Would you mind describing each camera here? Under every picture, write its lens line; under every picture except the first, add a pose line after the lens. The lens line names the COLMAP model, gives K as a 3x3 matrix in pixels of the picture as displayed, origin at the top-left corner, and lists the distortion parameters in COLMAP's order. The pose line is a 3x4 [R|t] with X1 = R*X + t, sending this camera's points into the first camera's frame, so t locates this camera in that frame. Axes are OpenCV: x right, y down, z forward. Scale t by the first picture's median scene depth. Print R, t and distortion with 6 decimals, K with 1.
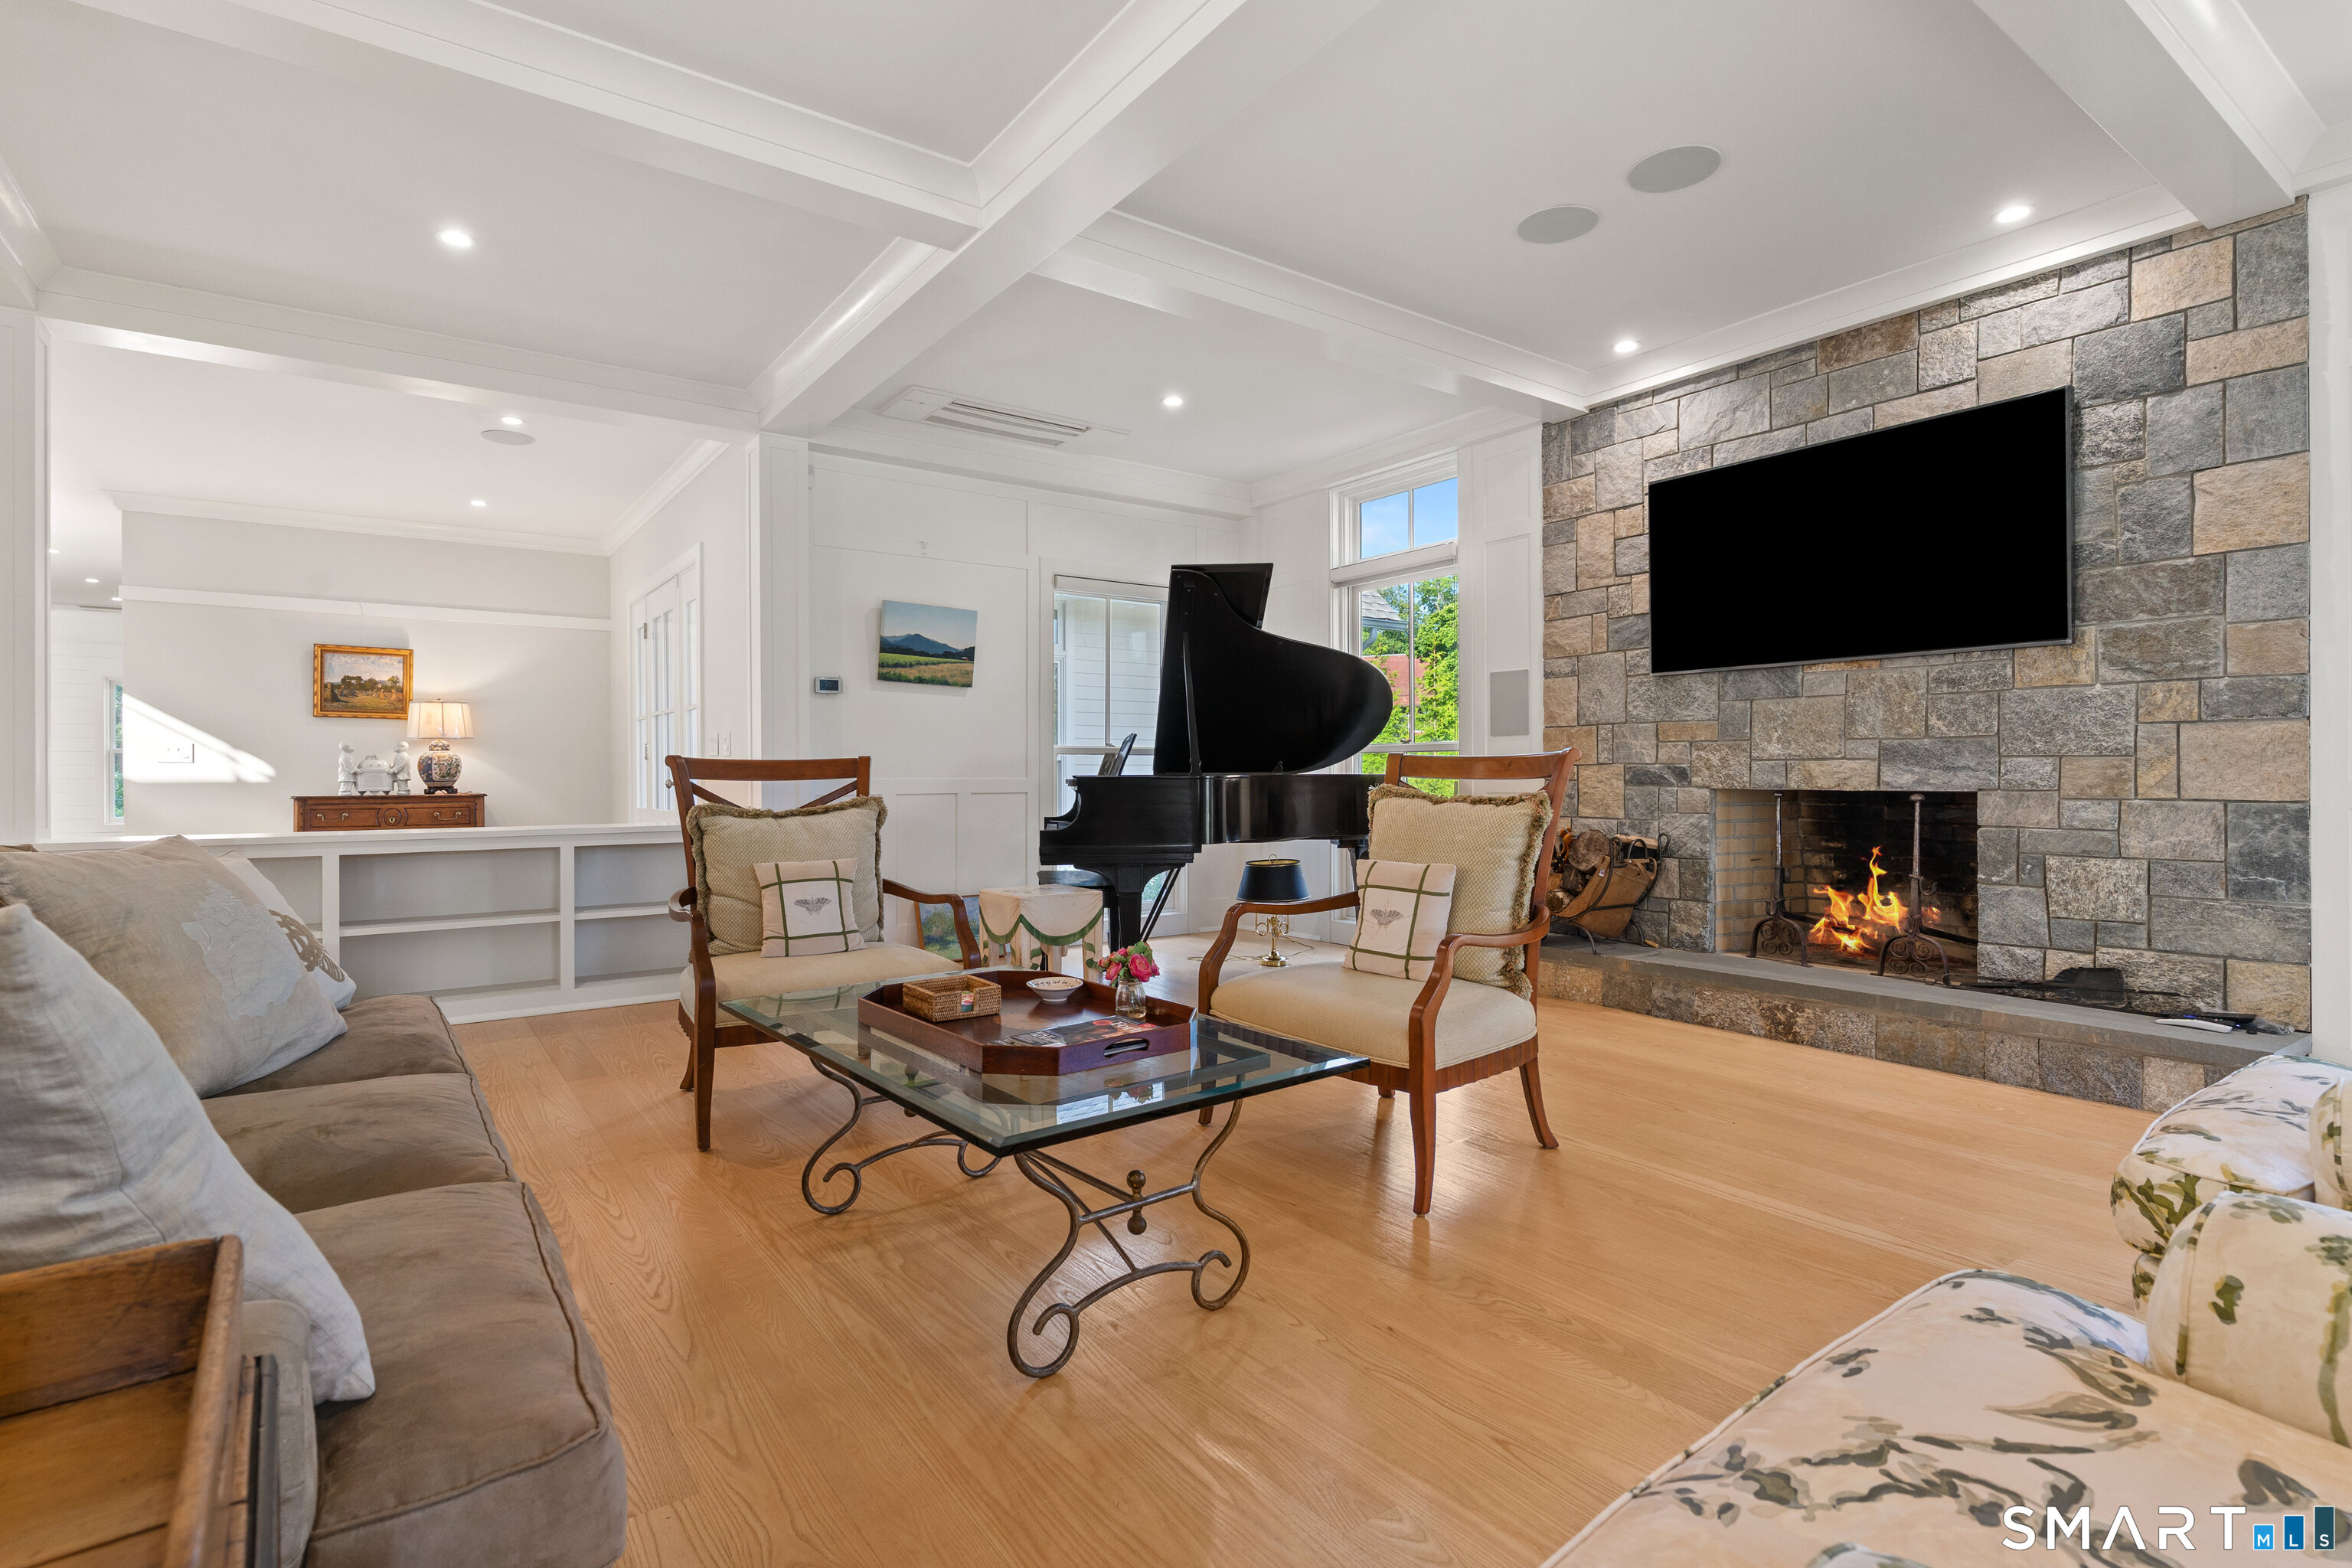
lens RADIAL K [[1124.7, 0, 1187.1], [0, 1124.7, 765.7], [0, 0, 1]] dist [-0.001824, -0.001435]
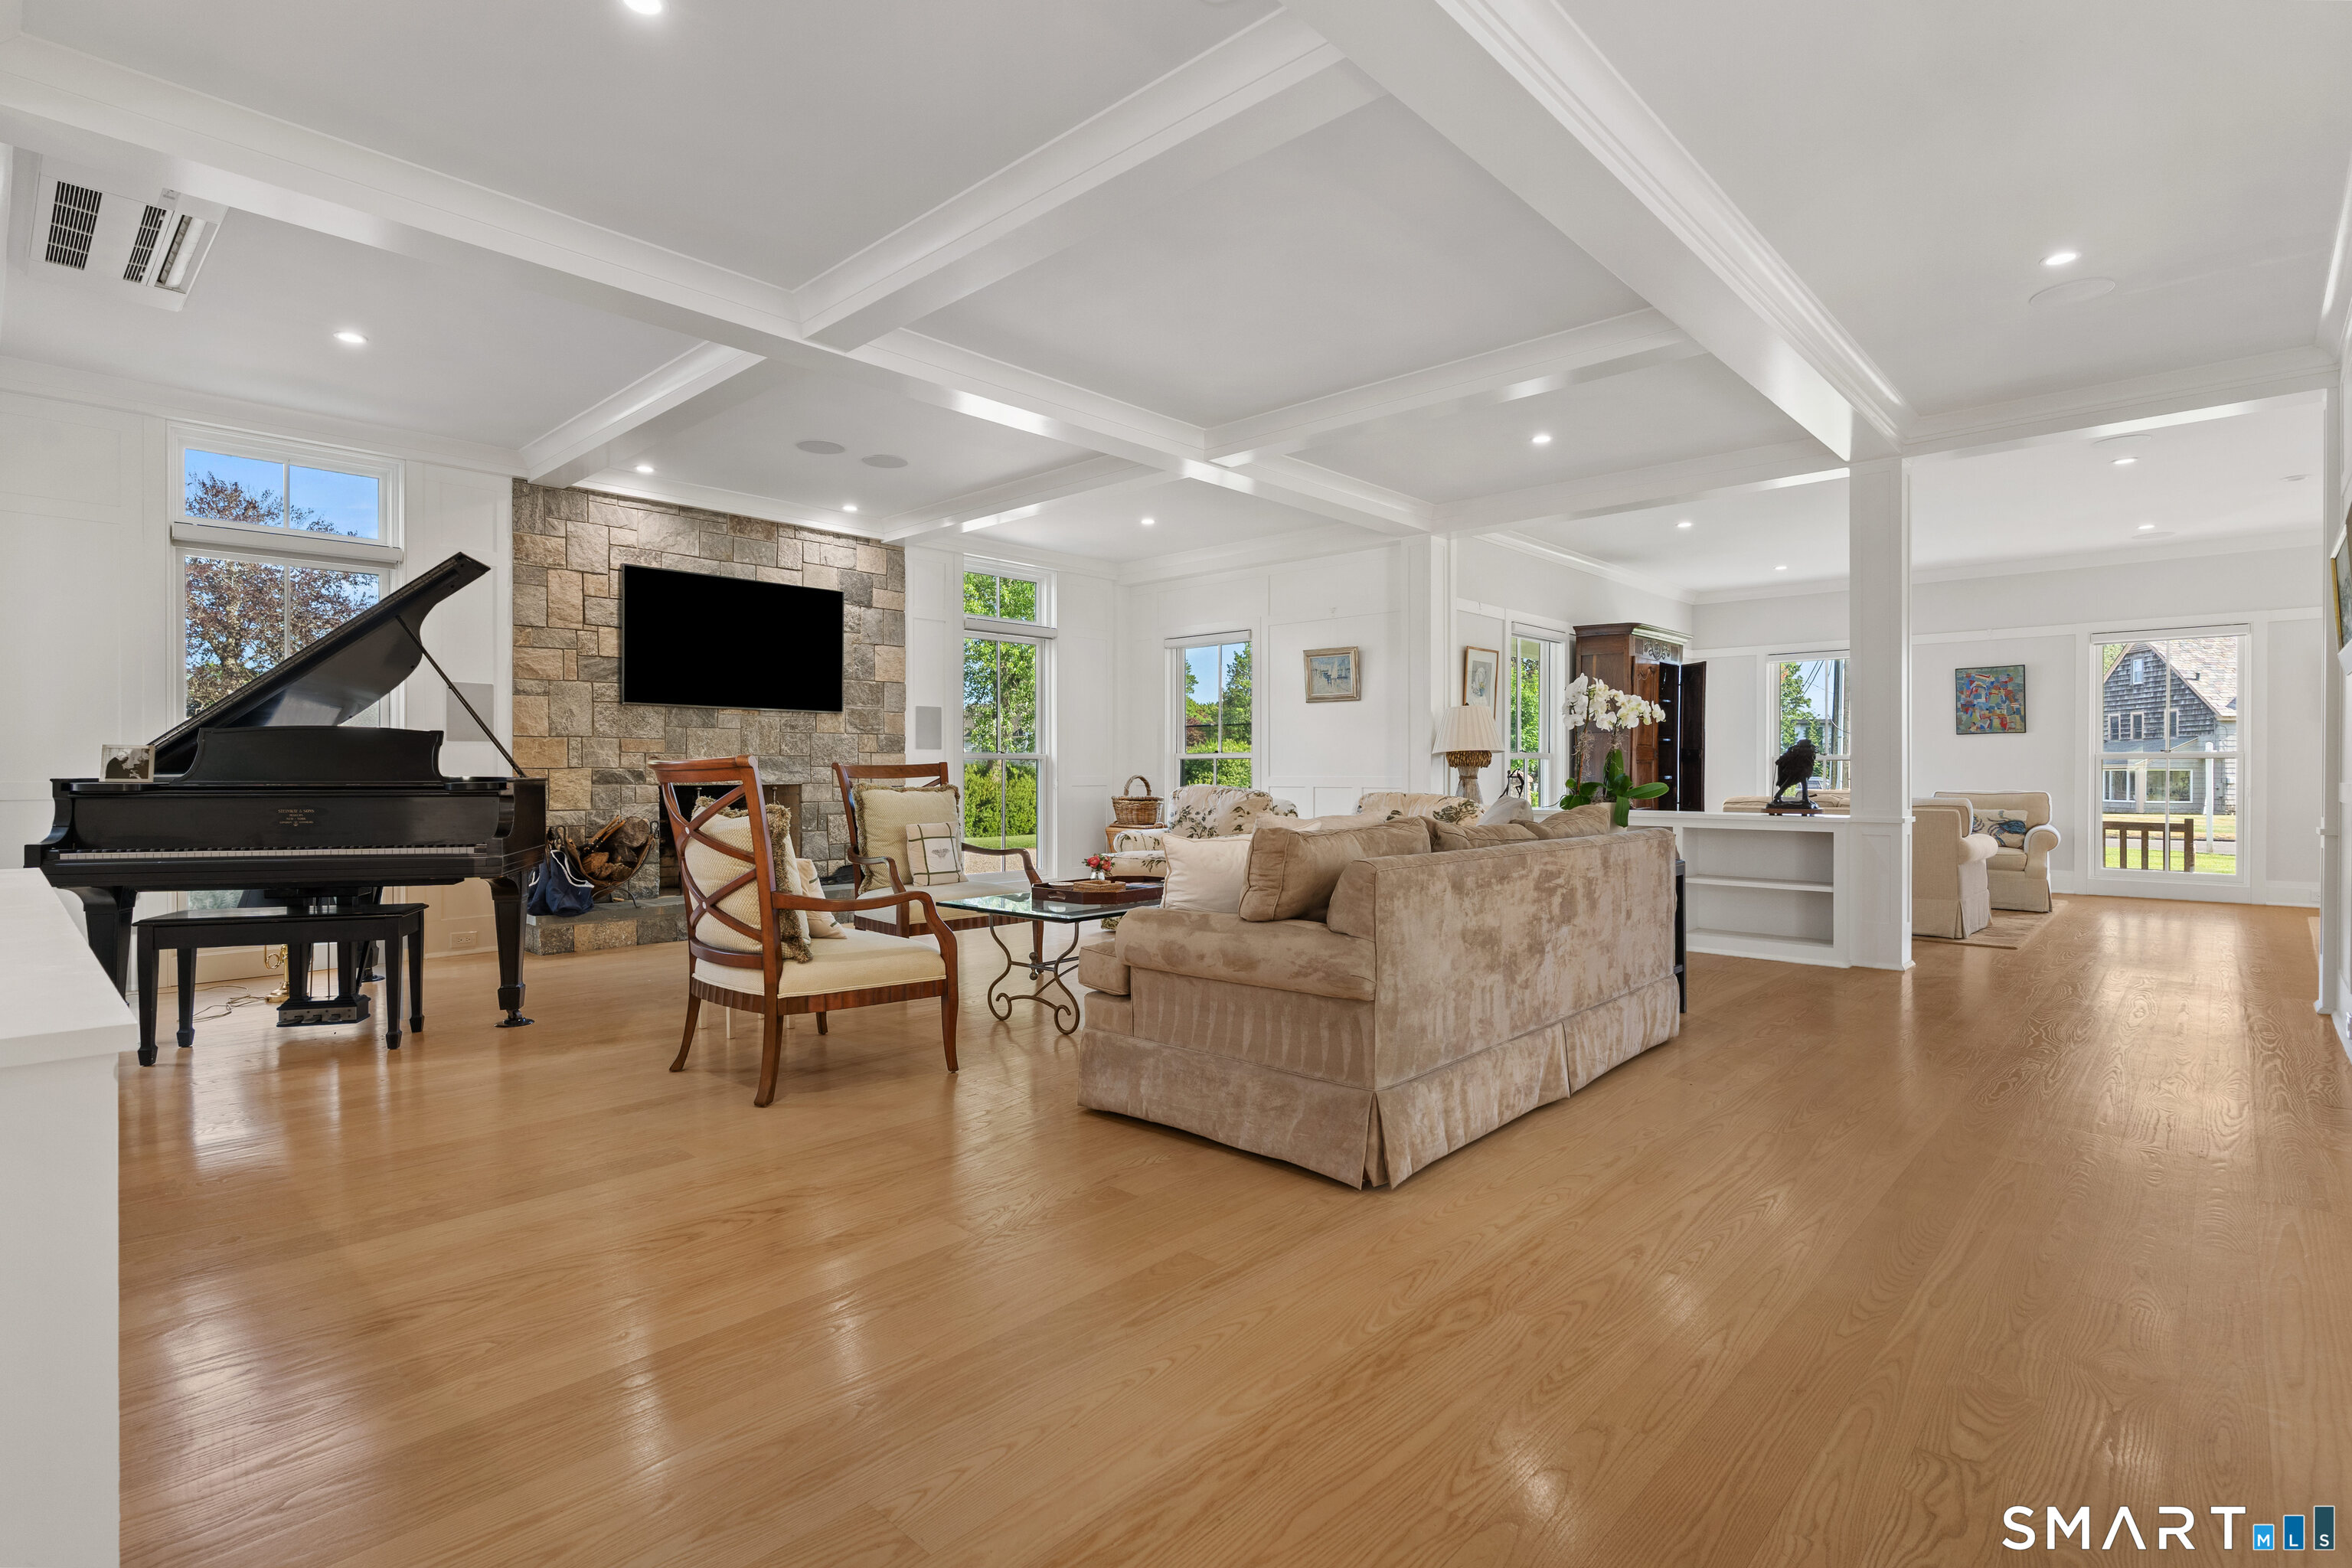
lens RADIAL K [[1124.7, 0, 1179.2], [0, 1124.7, 789.1], [0, 0, 1]] dist [-0.001824, -0.001435]
pose [[-0.205348, 0.003202, 0.978684, -1.139247], [0.009085, 0.999958, -0.001366, 0.034256], [-0.978647, 0.008611, -0.205368, 0.655780]]
